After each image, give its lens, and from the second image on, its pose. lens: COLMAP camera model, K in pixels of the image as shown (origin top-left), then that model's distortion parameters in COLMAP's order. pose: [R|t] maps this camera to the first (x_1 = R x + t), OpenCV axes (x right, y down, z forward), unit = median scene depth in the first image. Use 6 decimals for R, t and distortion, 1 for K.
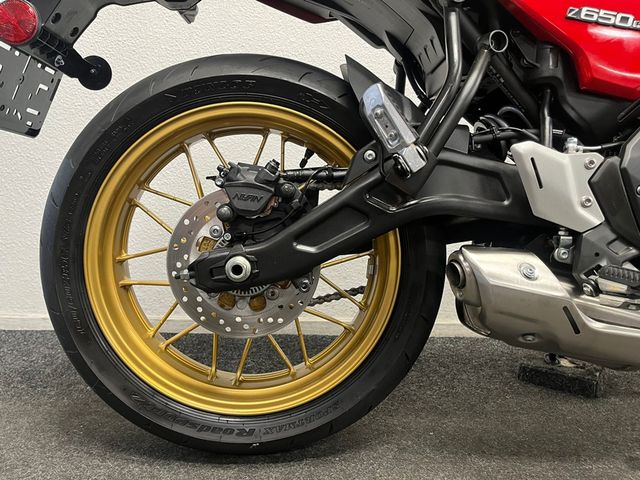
lens RADIAL K [[483.6, 0, 320.0], [0, 483.6, 240.0], [0, 0, 1]] dist [0.064039, -0.095410]
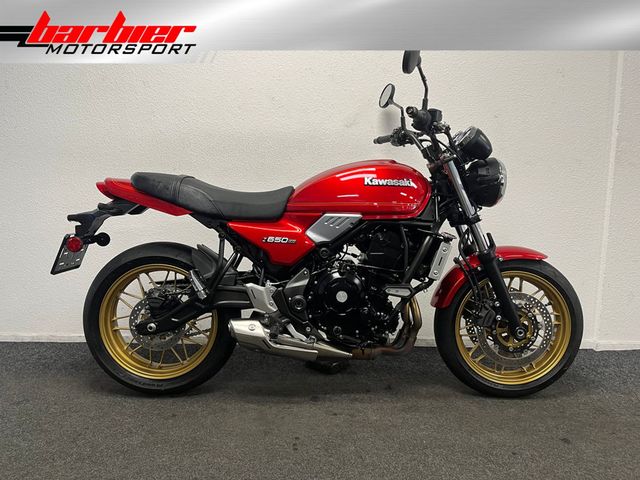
lens RADIAL K [[483.6, 0, 320.0], [0, 483.6, 240.0], [0, 0, 1]] dist [0.064039, -0.095410]
pose [[0.999517, -0.008877, -0.029784, 0.813542], [0.009262, 0.999875, 0.012812, -0.430320], [0.029667, -0.013081, 0.999474, -1.641537]]
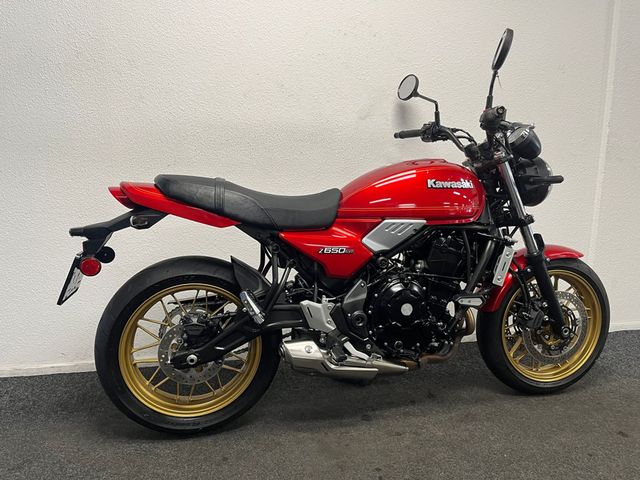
lens RADIAL K [[483.6, 0, 320.0], [0, 483.6, 240.0], [0, 0, 1]] dist [0.064039, -0.095410]
pose [[0.981117, -0.045158, 0.188069, 0.027293], [0.034709, 0.997685, 0.058484, -0.584038], [-0.190275, -0.050852, 0.980413, -1.321607]]
